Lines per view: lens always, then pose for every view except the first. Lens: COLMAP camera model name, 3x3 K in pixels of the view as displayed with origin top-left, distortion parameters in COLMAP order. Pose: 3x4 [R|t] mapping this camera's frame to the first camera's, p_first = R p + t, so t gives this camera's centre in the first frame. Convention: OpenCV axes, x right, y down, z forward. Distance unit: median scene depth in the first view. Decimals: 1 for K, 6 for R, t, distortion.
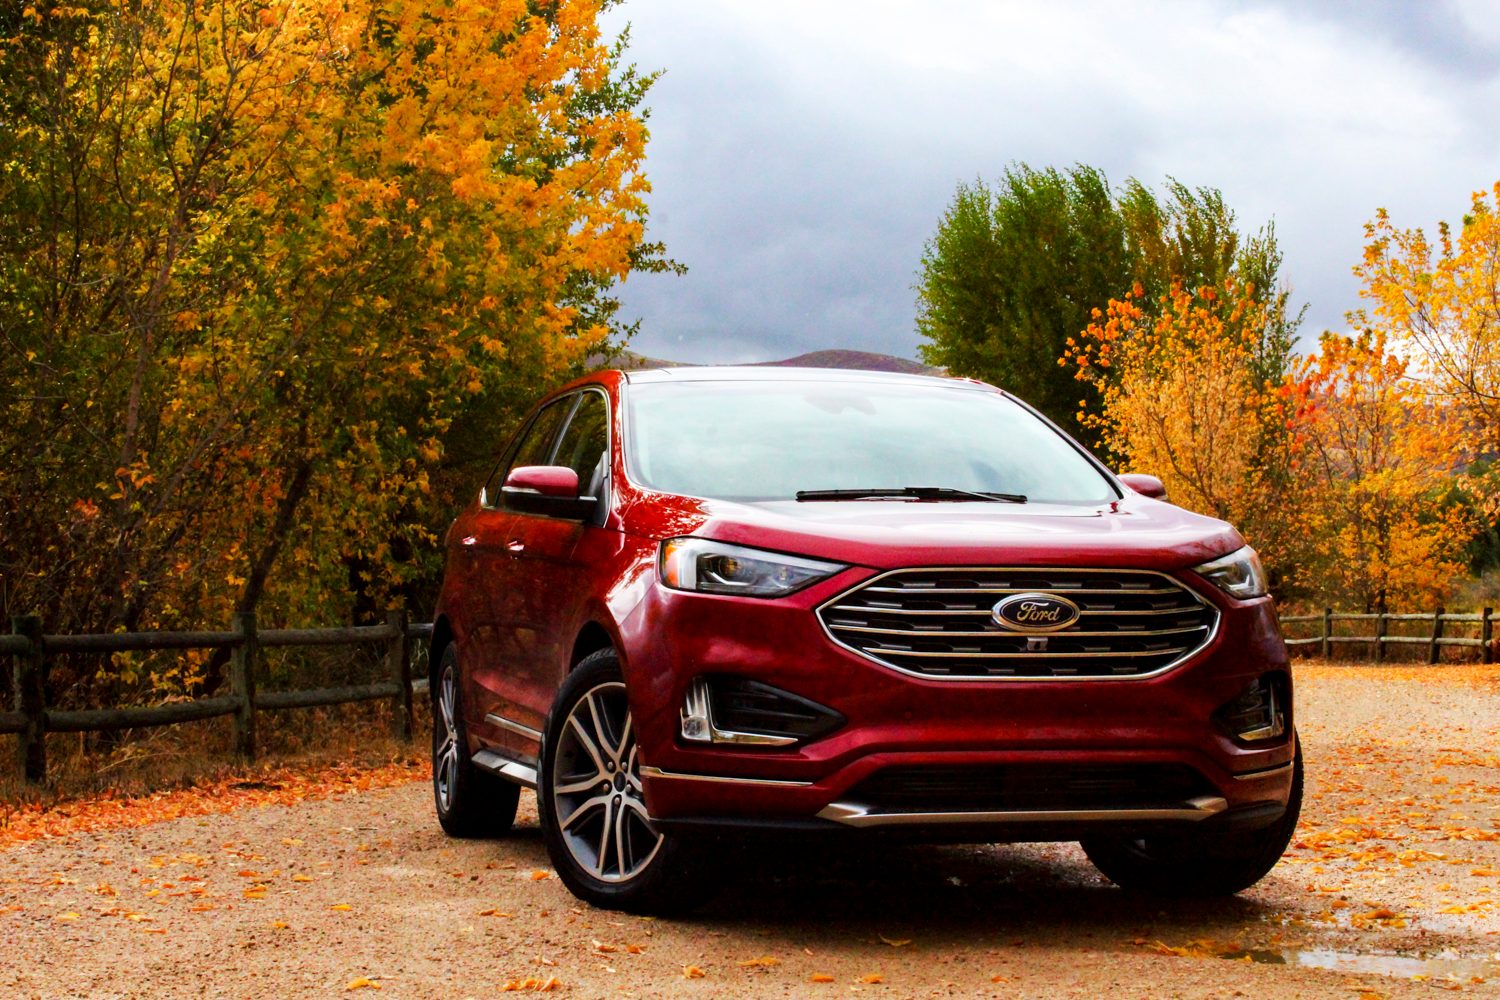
lens RADIAL K [[2851.1, 0, 764.3], [0, 2851.1, 462.4], [0, 0, 1]] dist [0.040898, 0.000000]
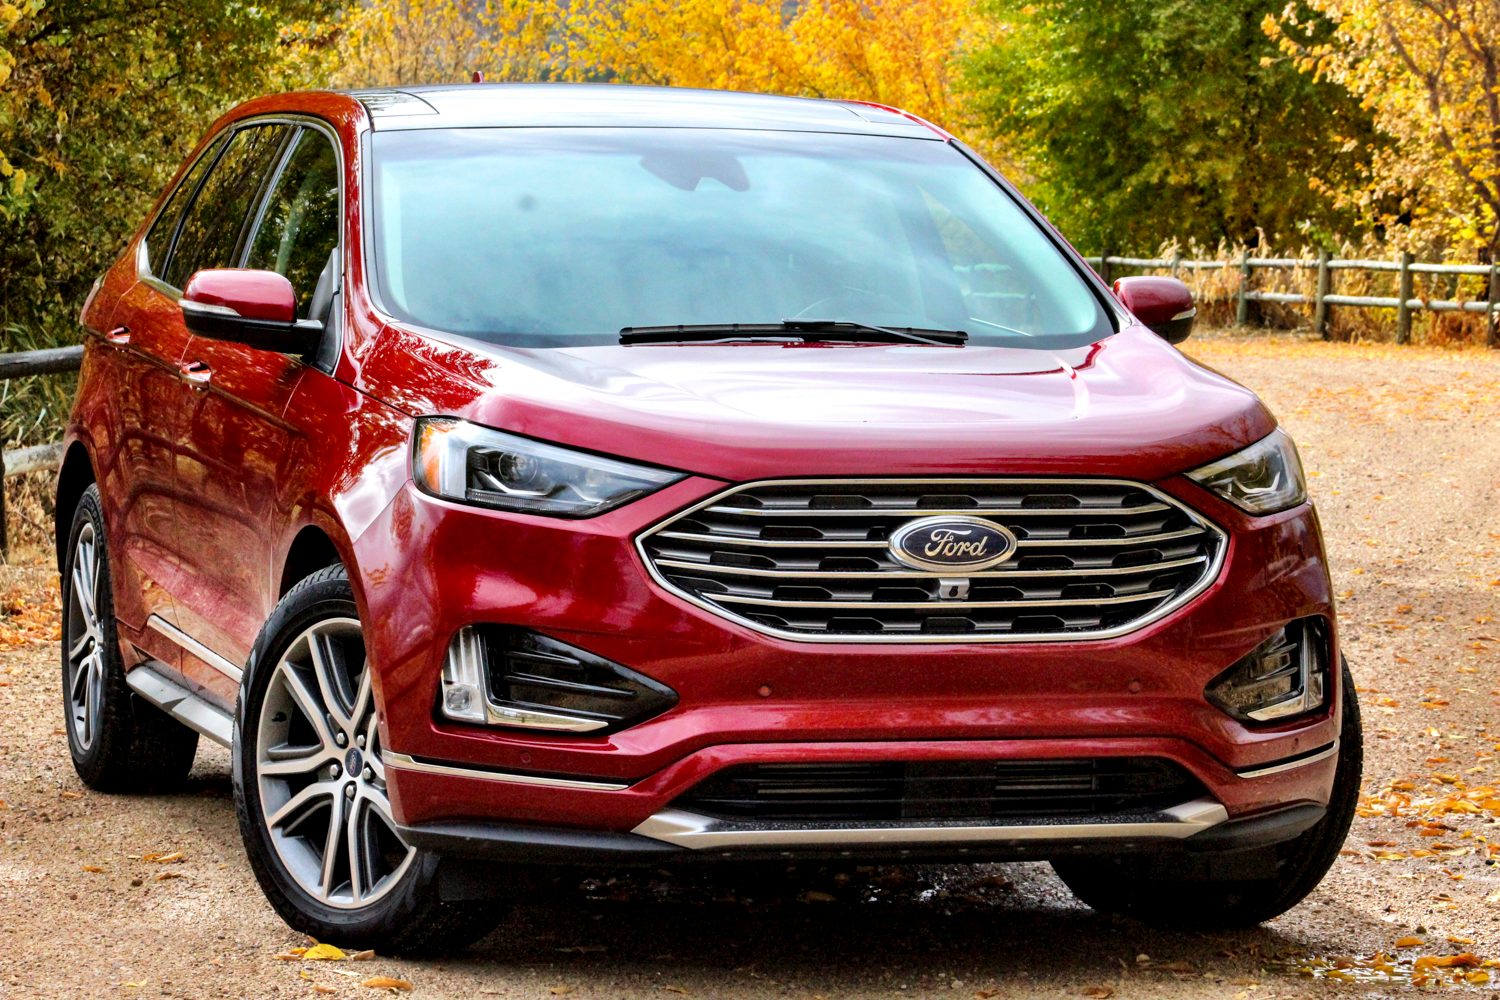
lens RADIAL K [[5774.4, 0, 749.4], [0, 5774.4, 501.6], [0, 0, 1]] dist [-0.031153, 0.000000]
pose [[0.999813, 0.011475, 0.015562, 0.021927], [-0.013182, 0.993347, 0.114404, -0.110018], [-0.014146, -0.114588, 0.993312, -0.370178]]
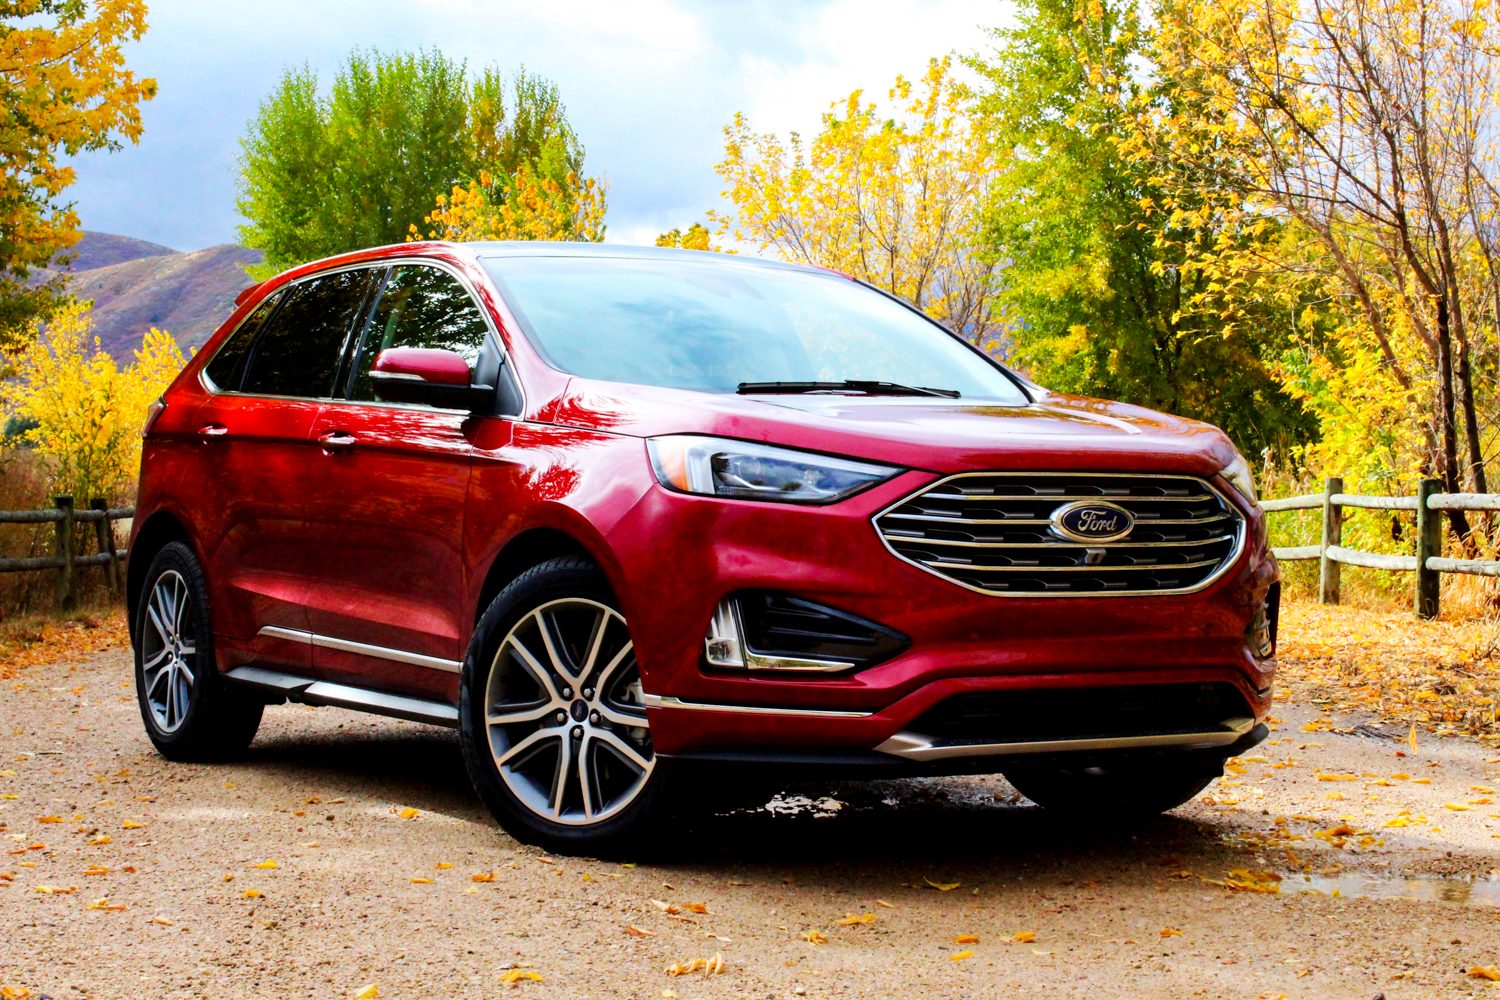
lens RADIAL K [[2707.4, 0, 754.8], [0, 2707.4, 492.9], [0, 0, 1]] dist [0.045441, 0.000000]
pose [[0.957419, 0.003998, 0.288676, -0.240482], [-0.019439, 0.998528, 0.050644, 0.001581], [-0.288048, -0.054099, 0.956087, 0.190095]]
